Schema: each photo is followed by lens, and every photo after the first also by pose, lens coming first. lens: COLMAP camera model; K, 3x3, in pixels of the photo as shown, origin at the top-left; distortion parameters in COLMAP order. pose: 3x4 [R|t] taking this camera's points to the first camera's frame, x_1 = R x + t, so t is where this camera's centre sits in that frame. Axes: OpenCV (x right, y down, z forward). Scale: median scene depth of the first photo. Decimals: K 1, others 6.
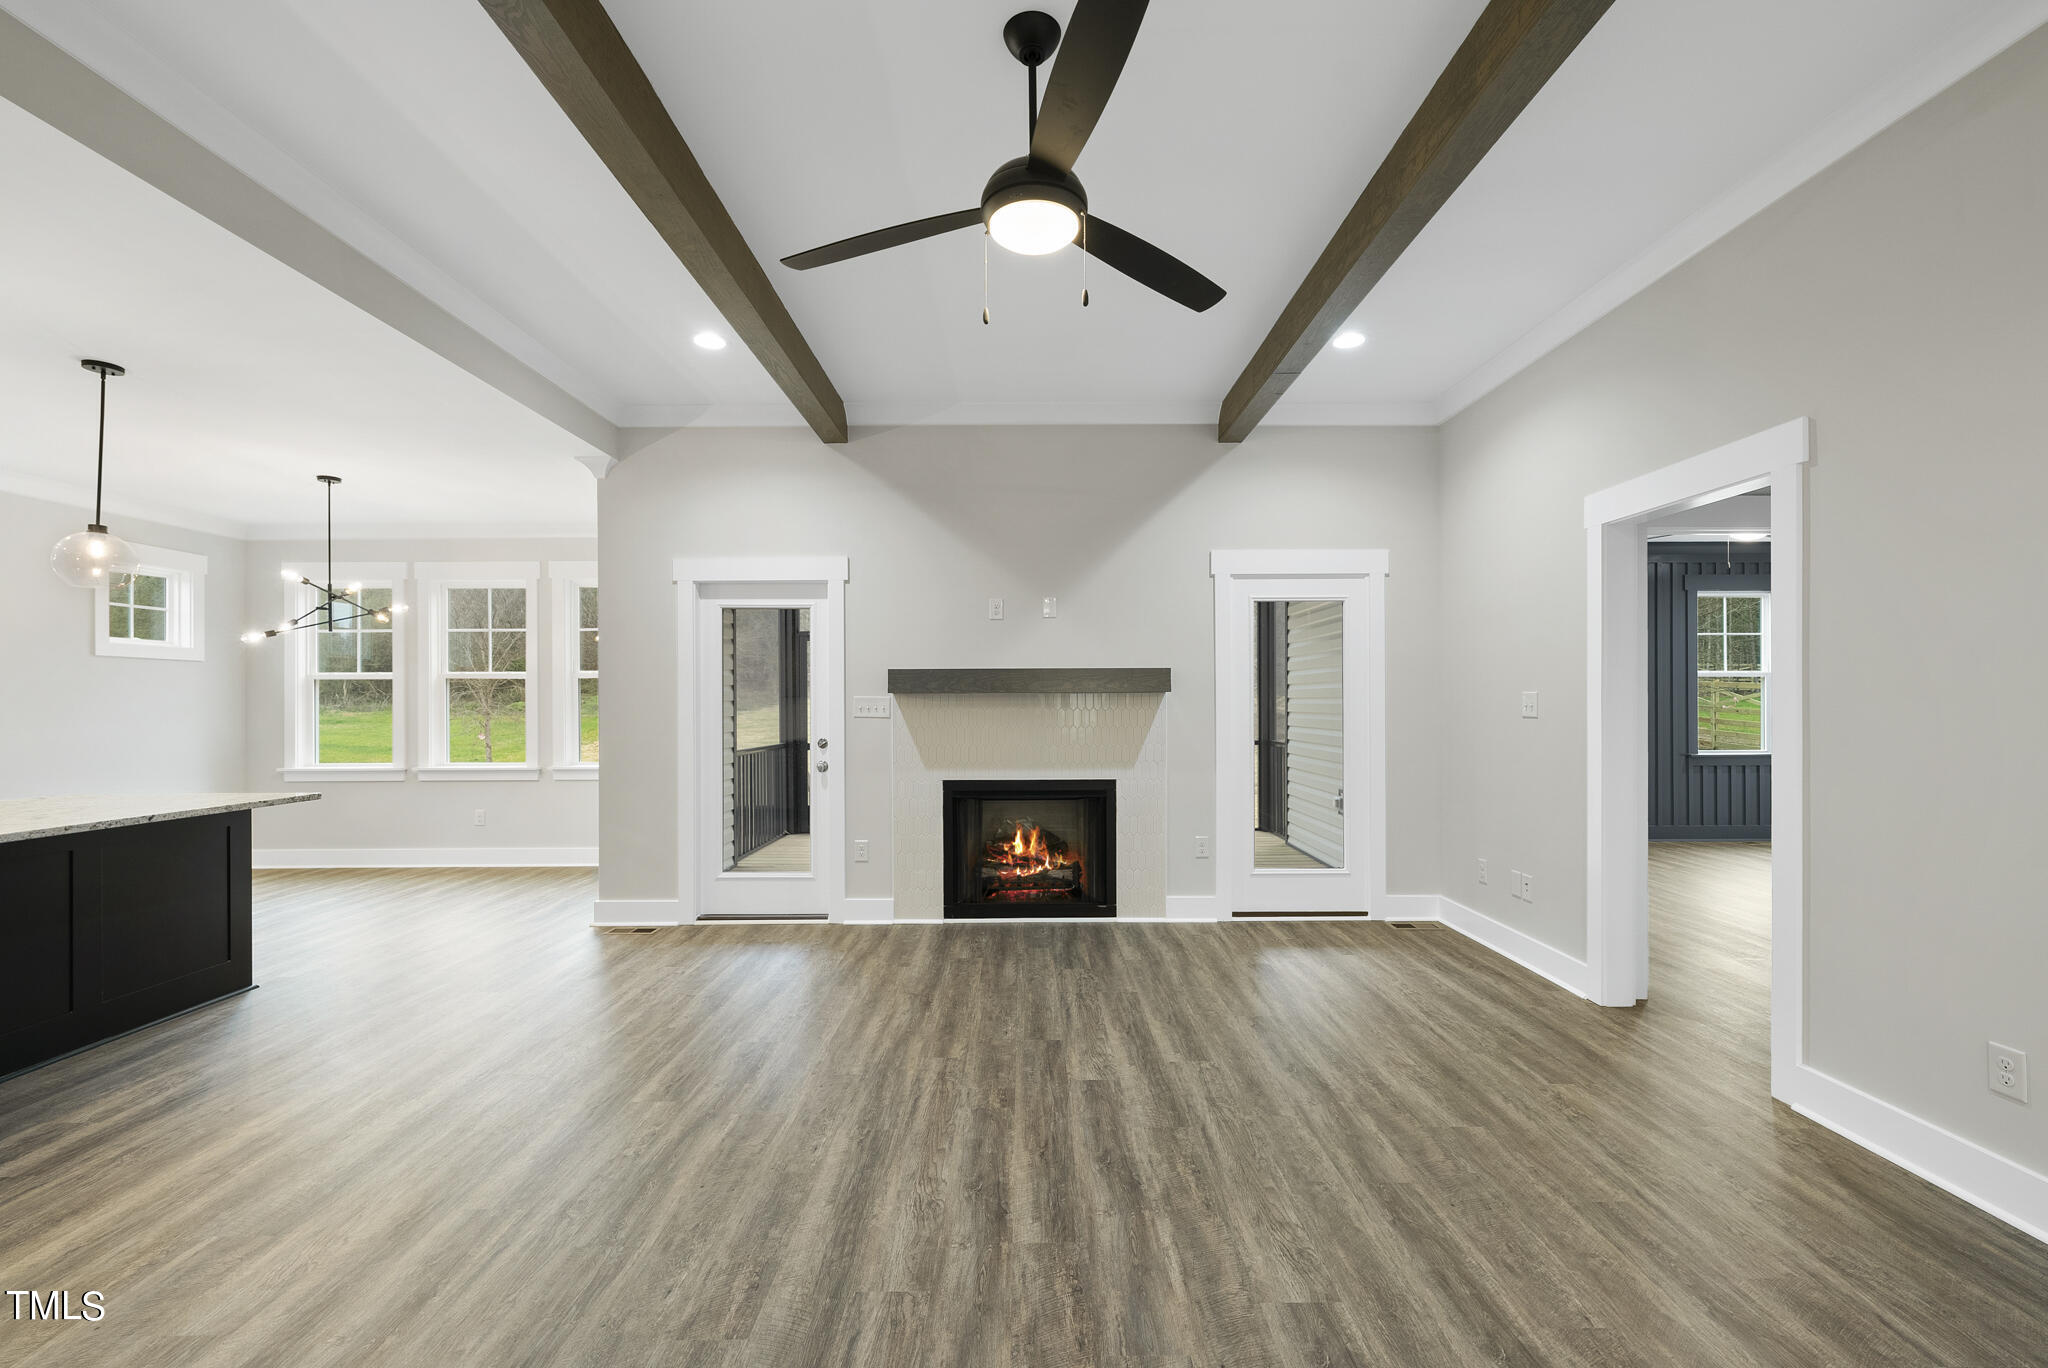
lens RADIAL K [[833.3, 0, 1028.7], [0, 833.3, 702.7], [0, 0, 1]] dist [-0.002774, 0.000326]
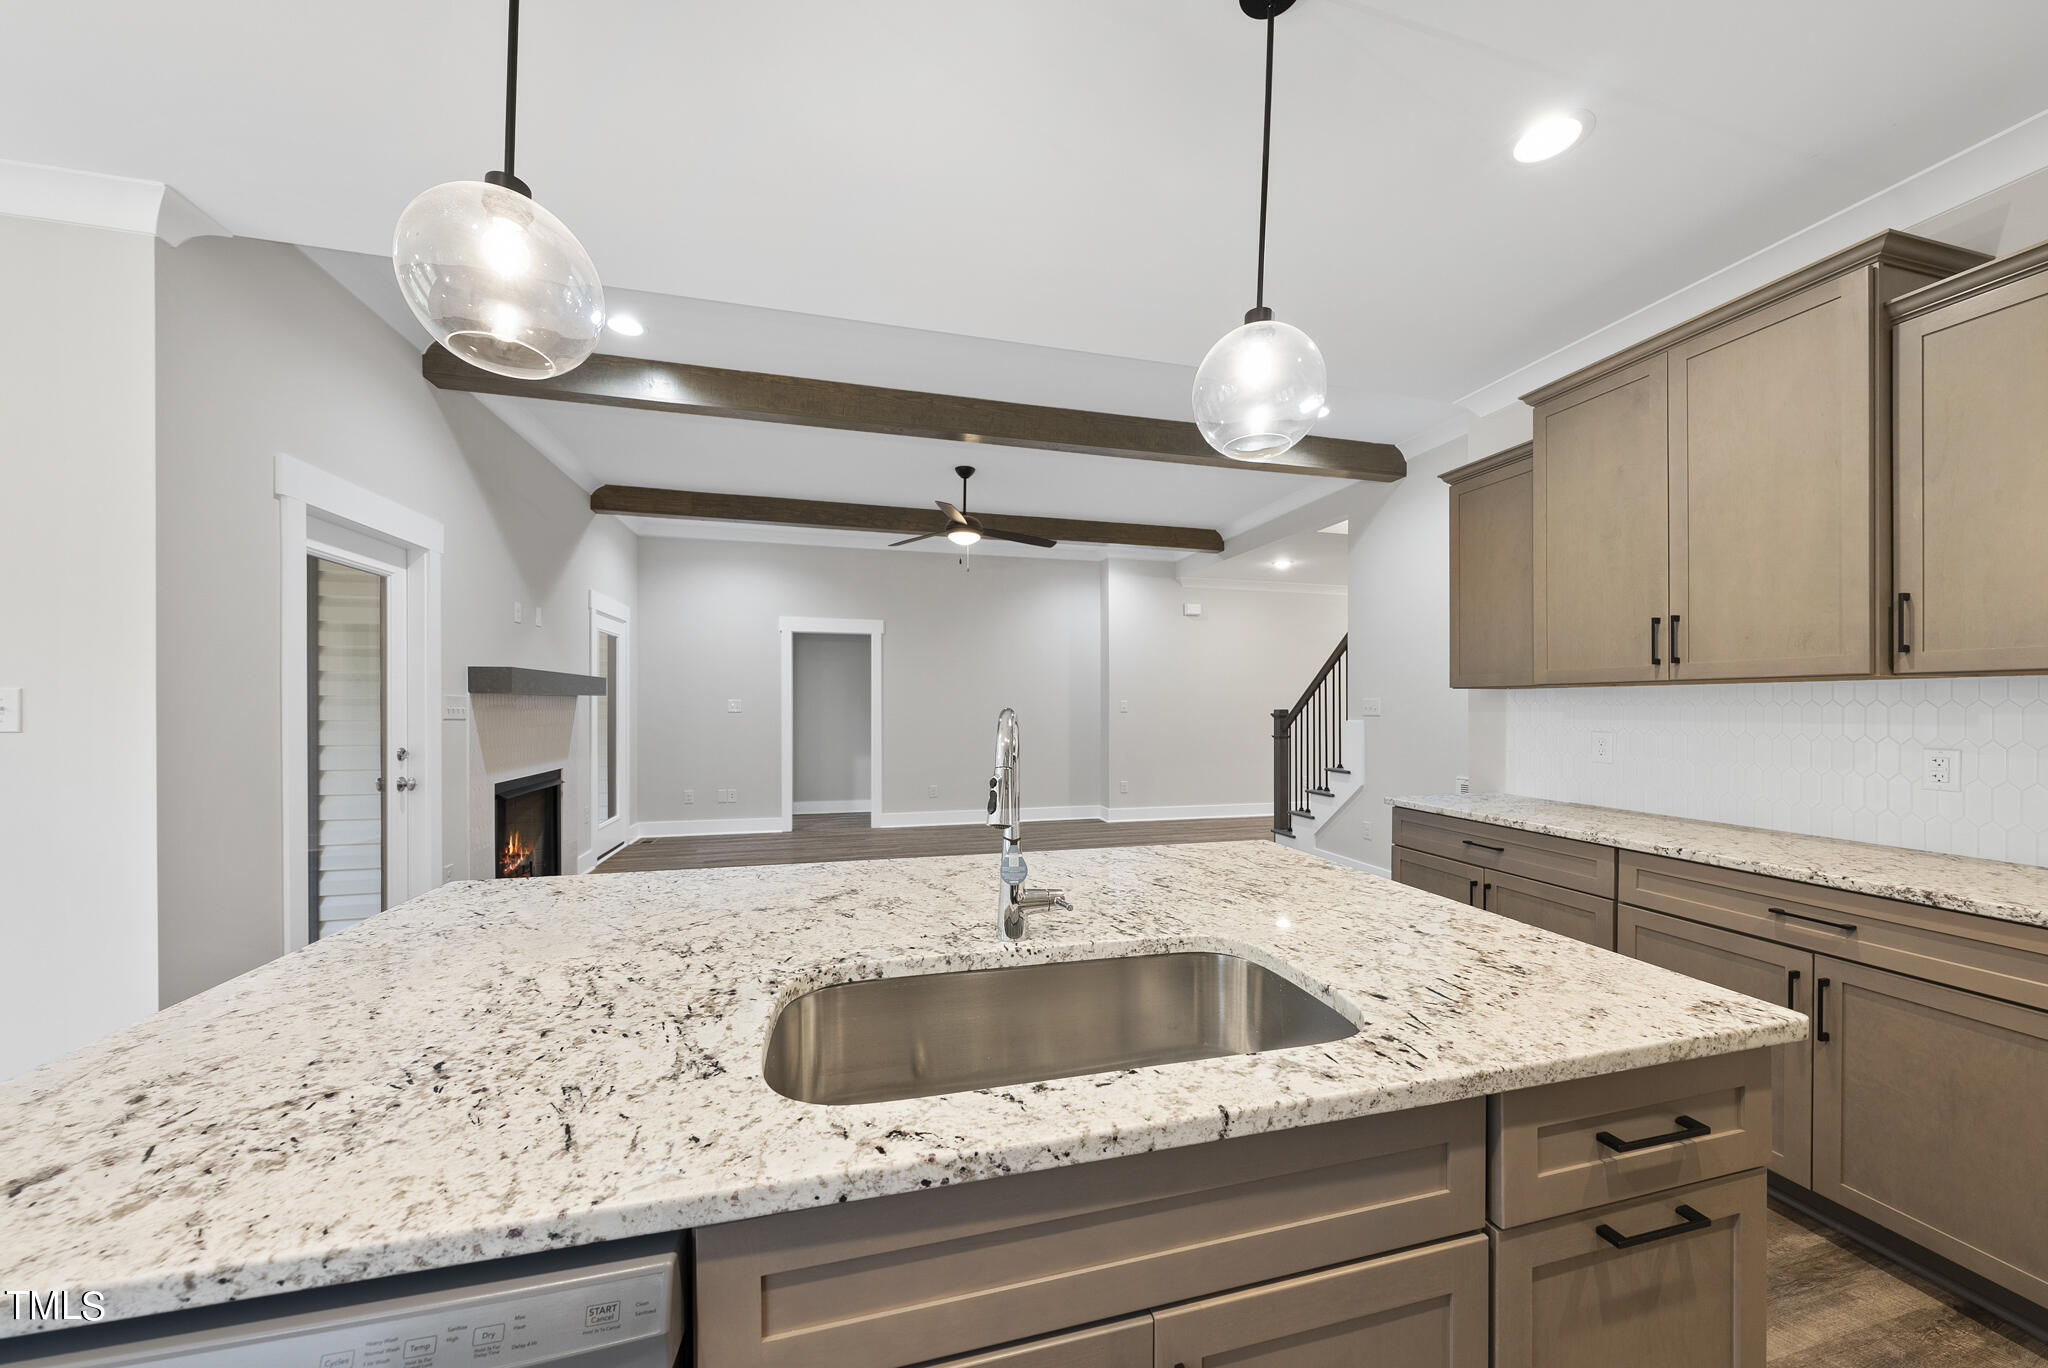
lens RADIAL K [[707.6, 0, 1027.7], [0, 707.6, 702.3], [0, 0, 1]] dist [-0.004518, 0.000260]
pose [[-0.260917, 0.005571, 0.965345, -1.047430], [0.001113, 0.999984, -0.005470, 0.004730], [-0.965361, -0.000353, -0.260919, 0.617638]]
